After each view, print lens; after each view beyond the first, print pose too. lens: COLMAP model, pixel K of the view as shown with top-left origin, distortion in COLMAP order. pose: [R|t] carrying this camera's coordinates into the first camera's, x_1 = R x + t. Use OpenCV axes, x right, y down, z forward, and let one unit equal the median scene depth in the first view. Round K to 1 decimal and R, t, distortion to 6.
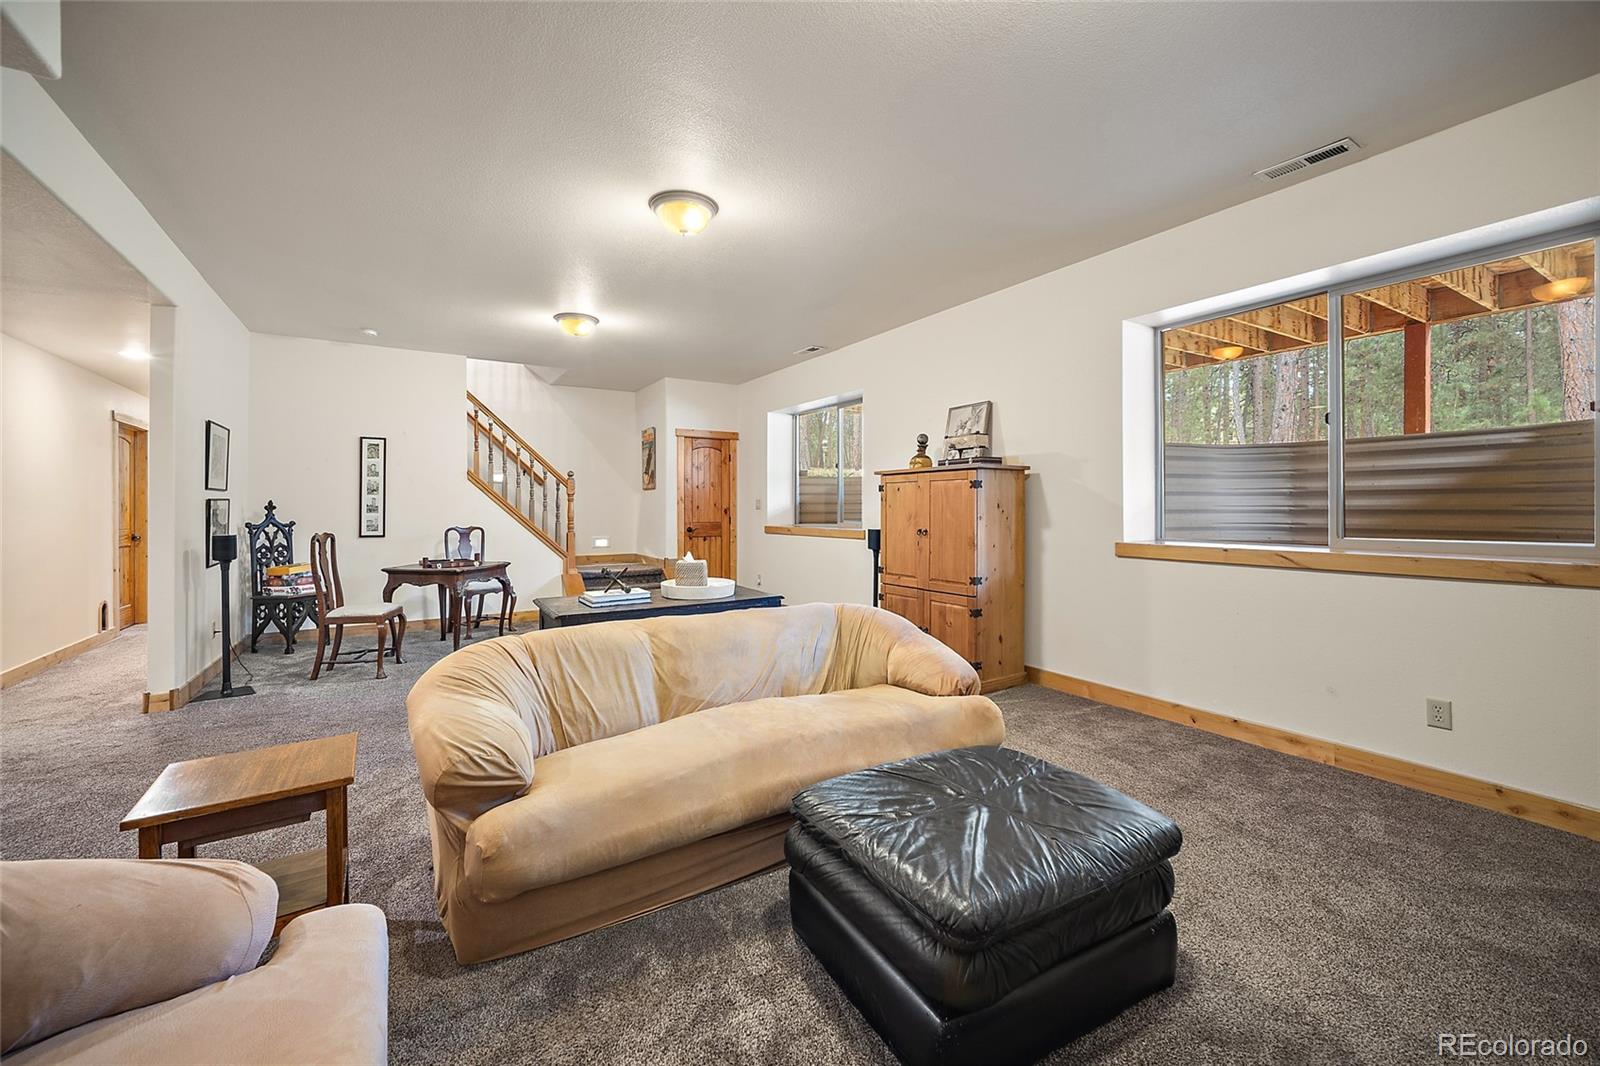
lens RADIAL K [[626.7, 0, 771.3], [0, 626.7, 506.1], [0, 0, 1]] dist [-0.001828, -0.000141]
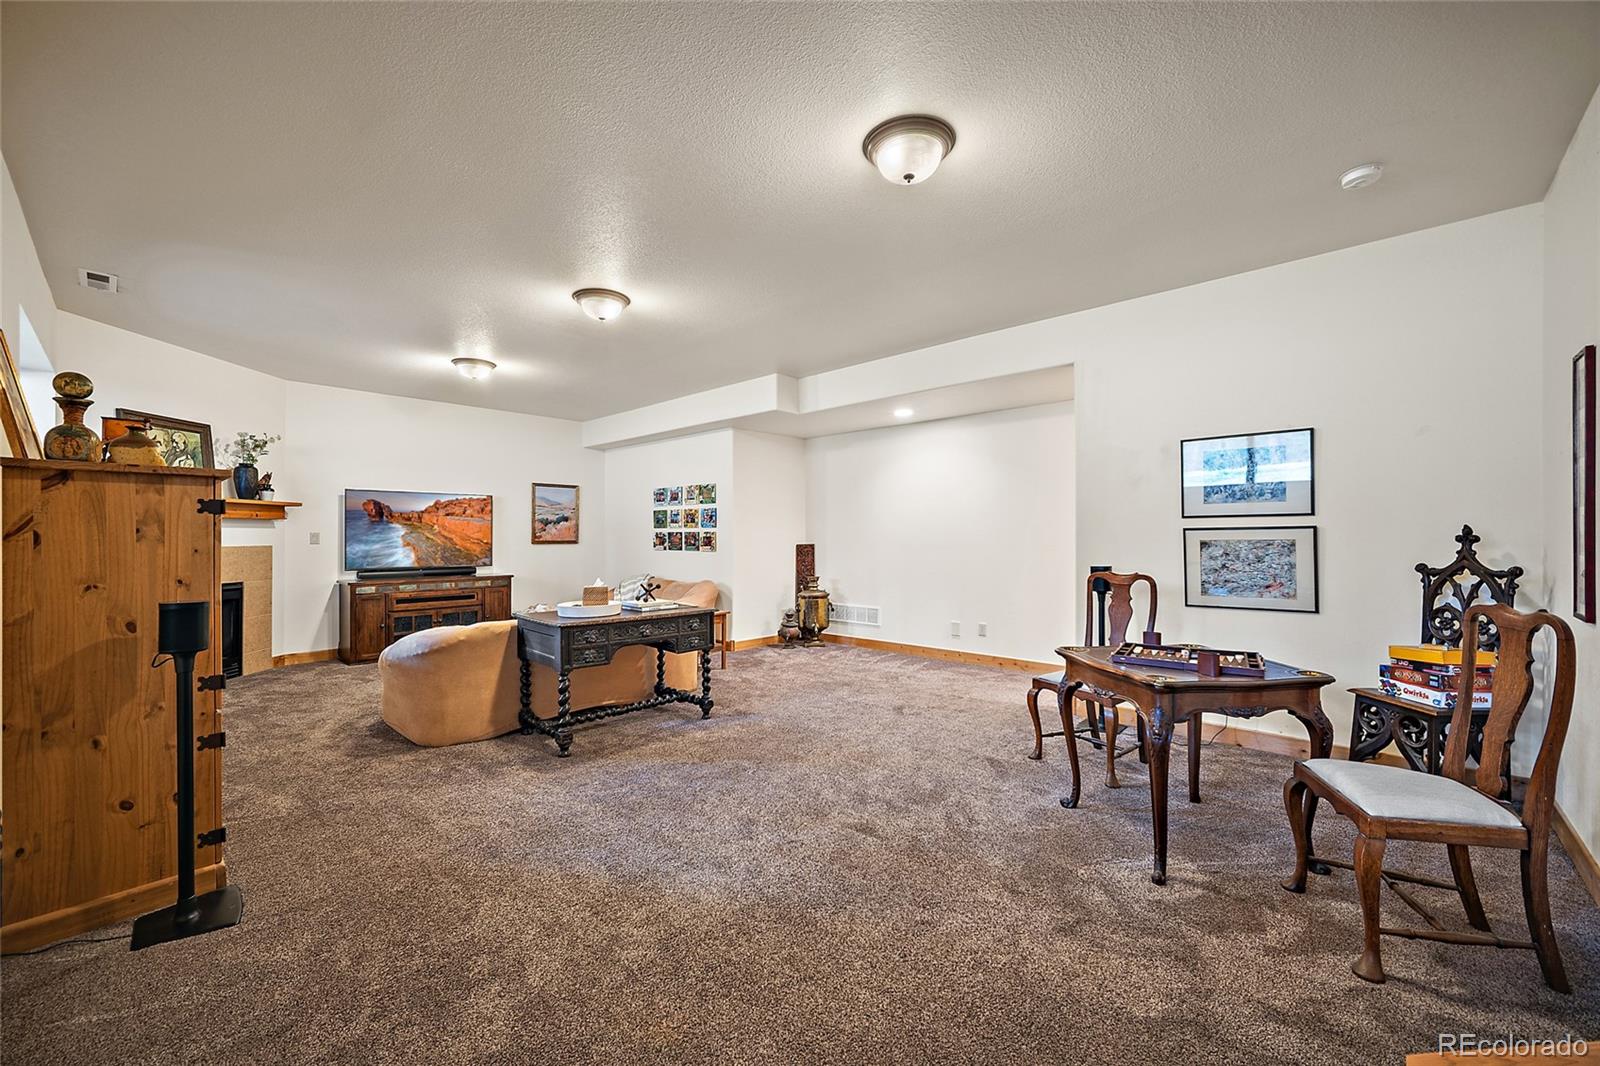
lens RADIAL K [[626.7, 0, 799.1], [0, 626.7, 537.7], [0, 0, 1]] dist [-0.001828, -0.000141]
pose [[-0.963233, -0.009646, -0.268493, -0.088845], [-0.008361, 0.999947, -0.005931, 0.008373], [0.268536, -0.003468, -0.963263, 1.227633]]
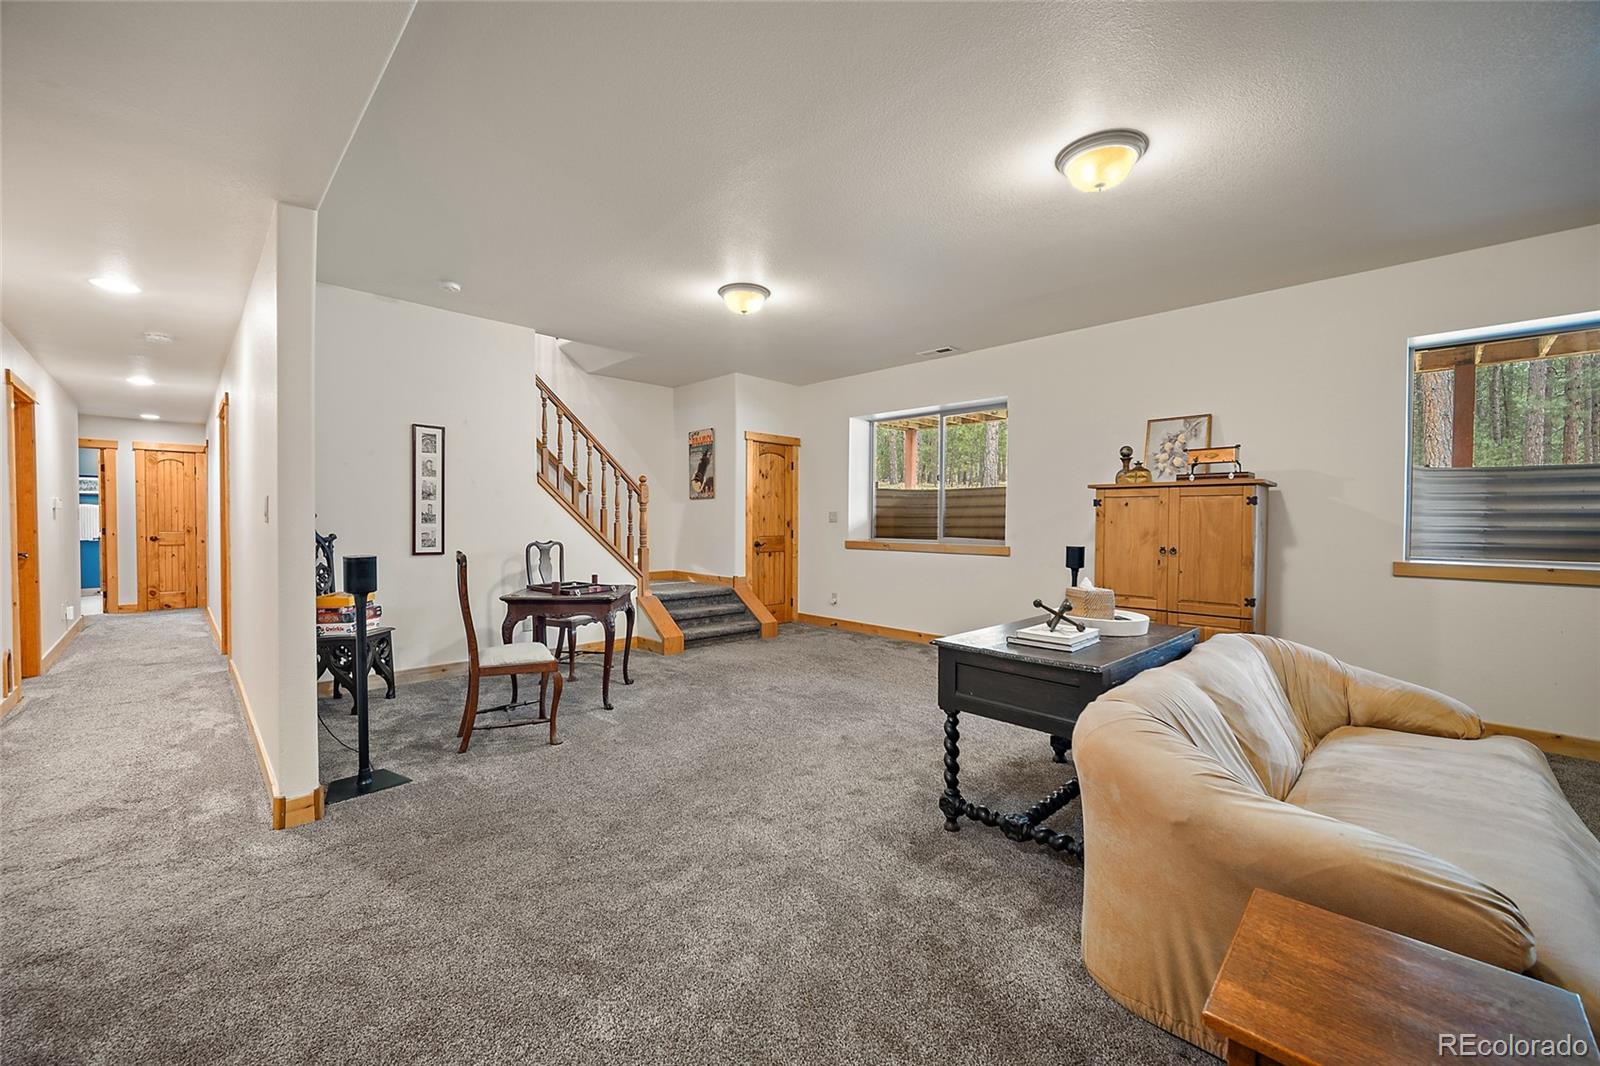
lens RADIAL K [[626.7, 0, 795.7], [0, 626.7, 531.2], [0, 0, 1]] dist [-0.001828, -0.000141]
pose [[0.975667, 0.006488, 0.219164, -0.365998], [-0.011235, 0.999728, 0.020418, -0.000491], [-0.218972, -0.022384, 0.975474, 0.147020]]
